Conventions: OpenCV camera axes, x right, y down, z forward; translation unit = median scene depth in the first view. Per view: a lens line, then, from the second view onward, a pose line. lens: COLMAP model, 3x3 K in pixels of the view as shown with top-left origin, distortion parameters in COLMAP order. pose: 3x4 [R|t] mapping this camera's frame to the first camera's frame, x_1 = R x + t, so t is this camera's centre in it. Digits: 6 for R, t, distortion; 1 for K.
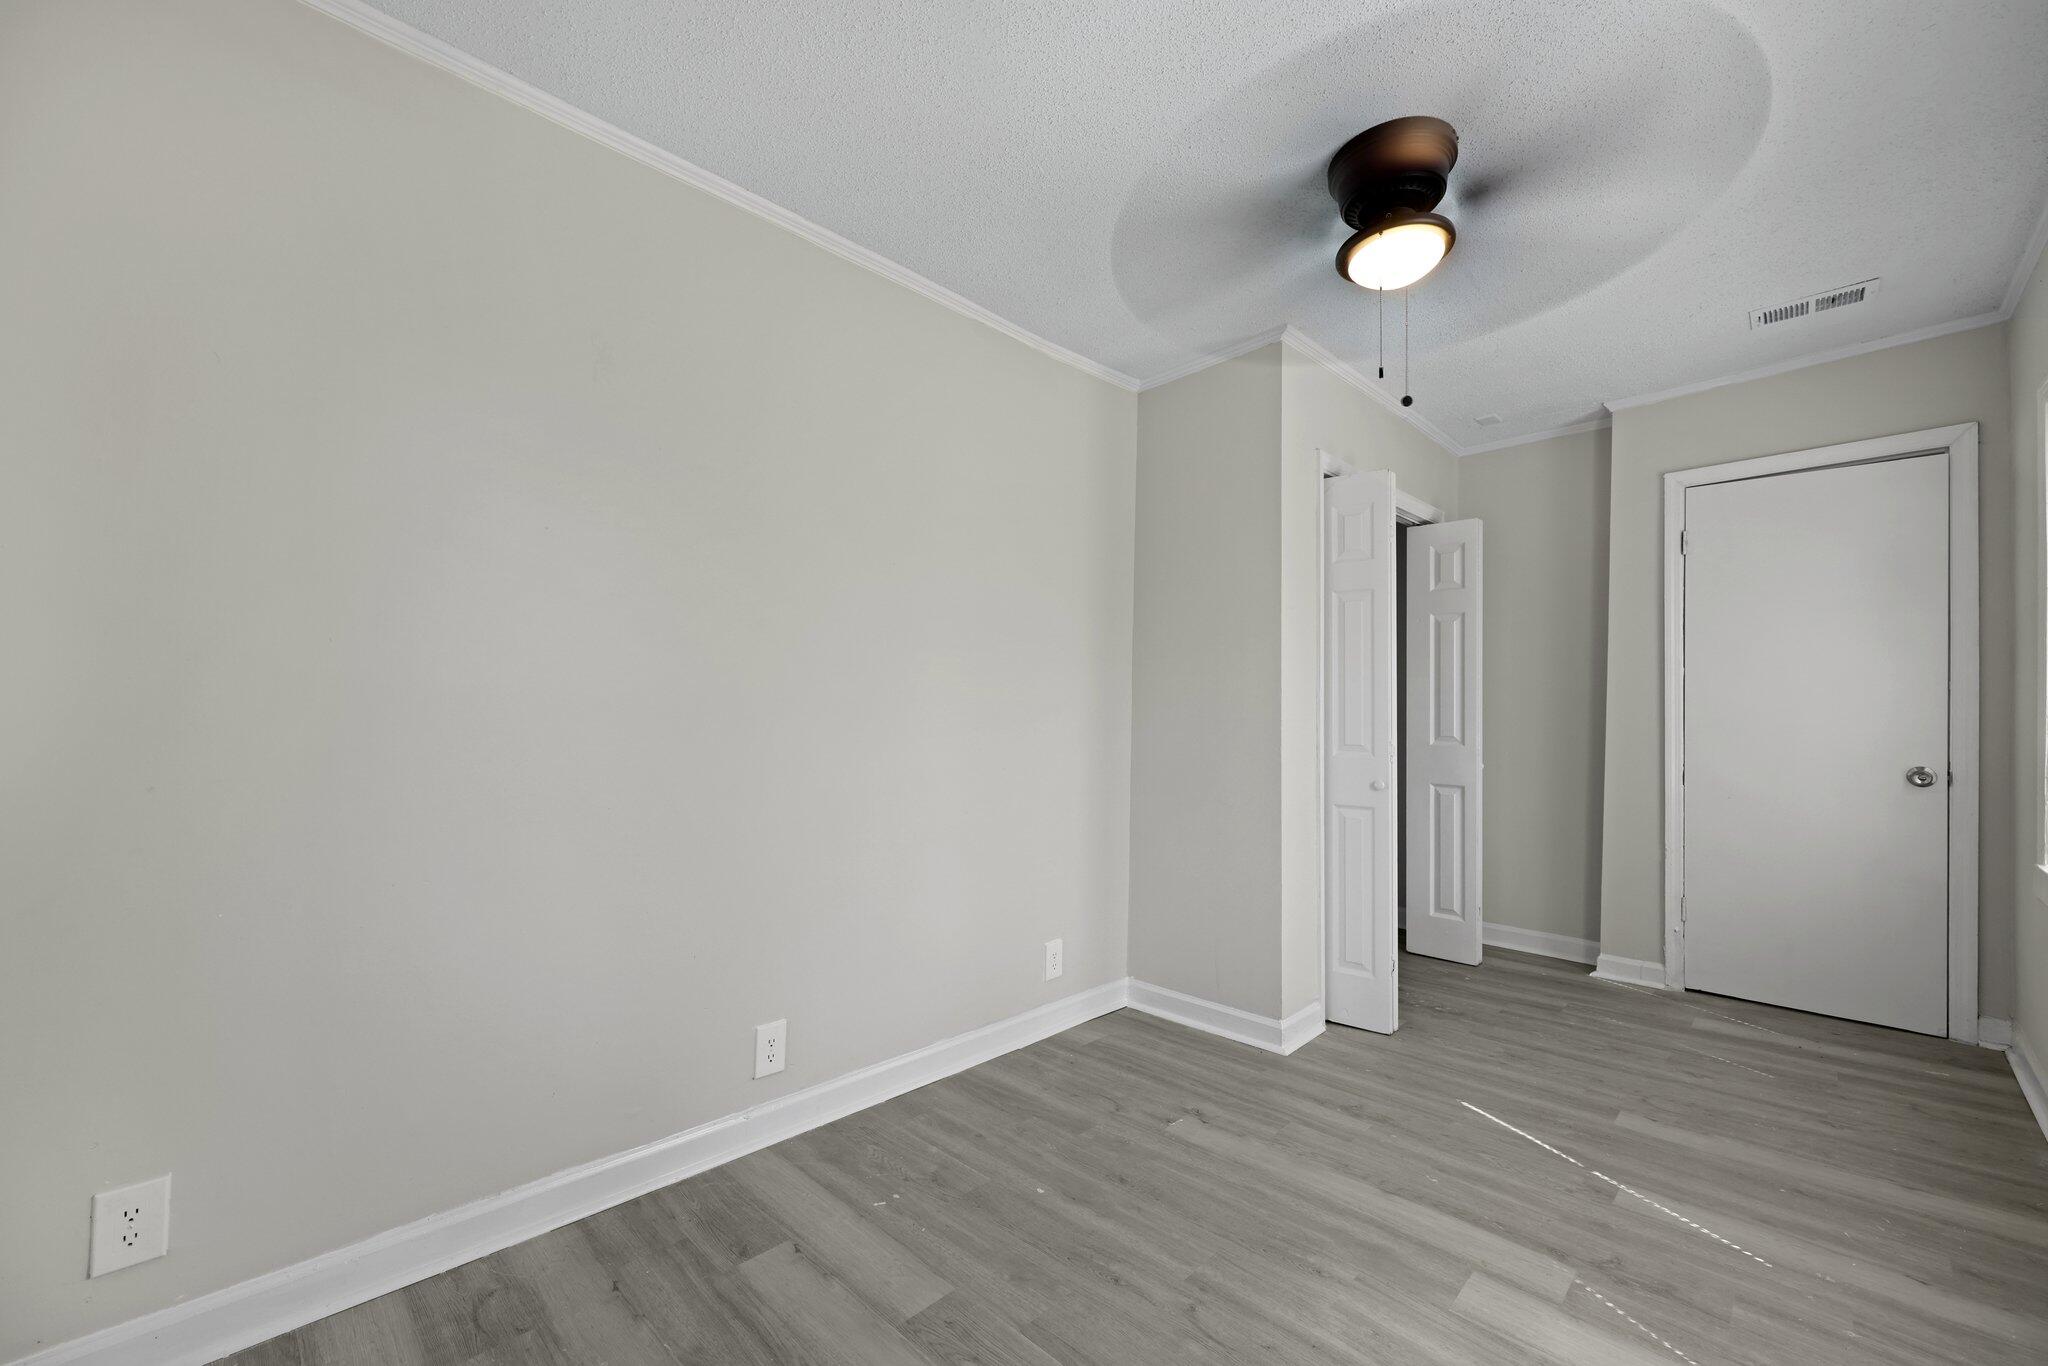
lens RADIAL K [[841.7, 0, 1022.7], [0, 841.7, 680.6], [0, 0, 1]] dist [-0.002348, 0.000118]
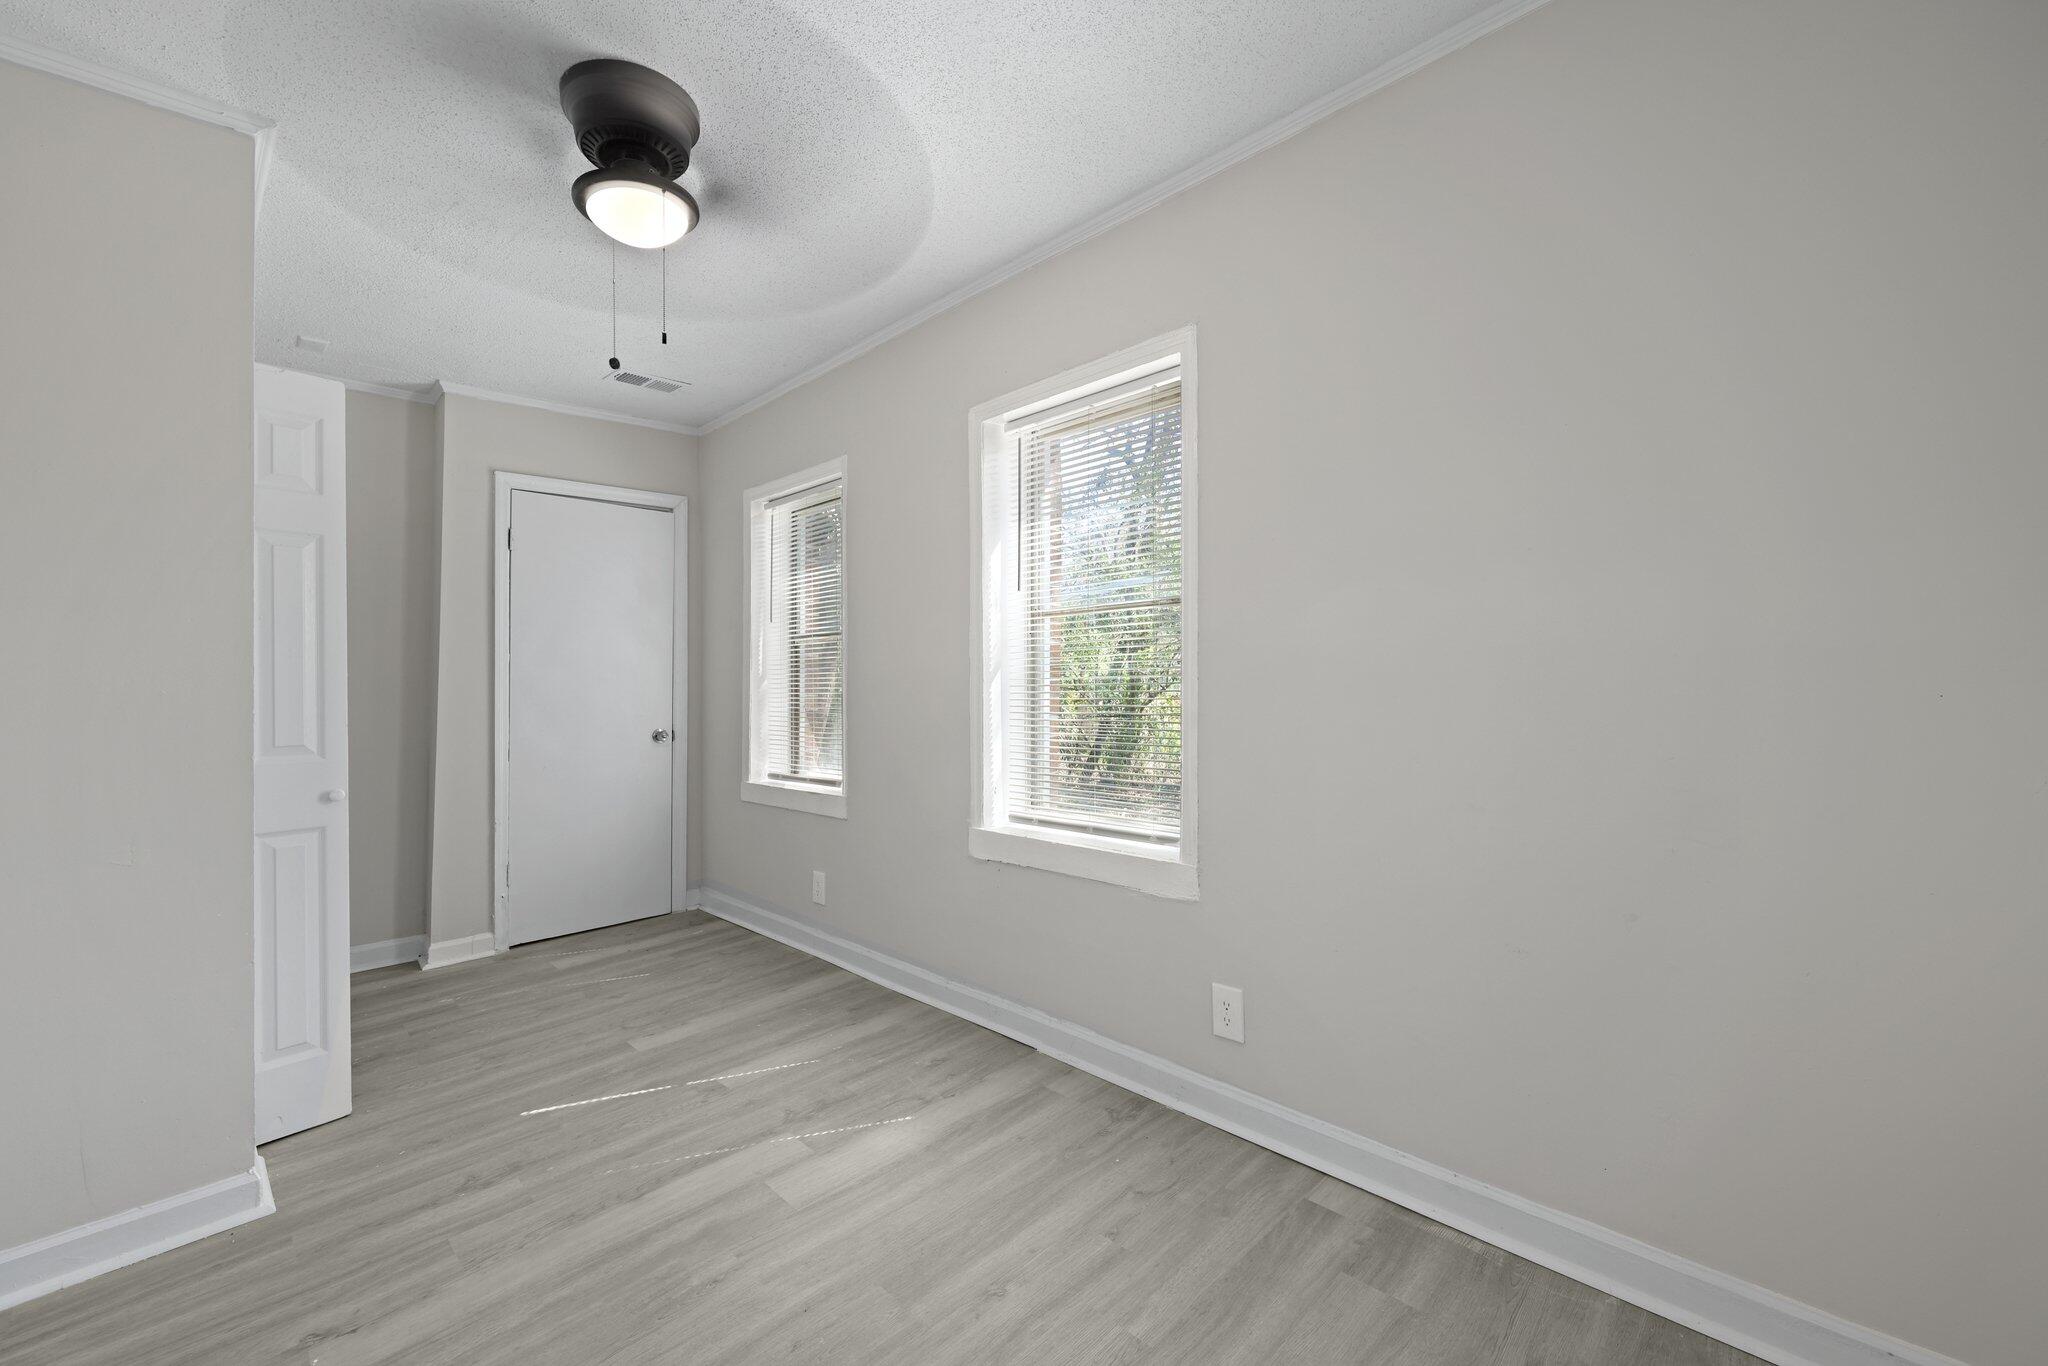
lens RADIAL K [[841.7, 0, 1021.9], [0, 841.7, 678.7], [0, 0, 1]] dist [-0.002348, 0.000118]
pose [[-0.027885, 0.002713, 0.999607, -0.408055], [-0.012878, 0.999912, -0.003073, 0.015258], [-0.999528, -0.012958, -0.027848, 0.464139]]
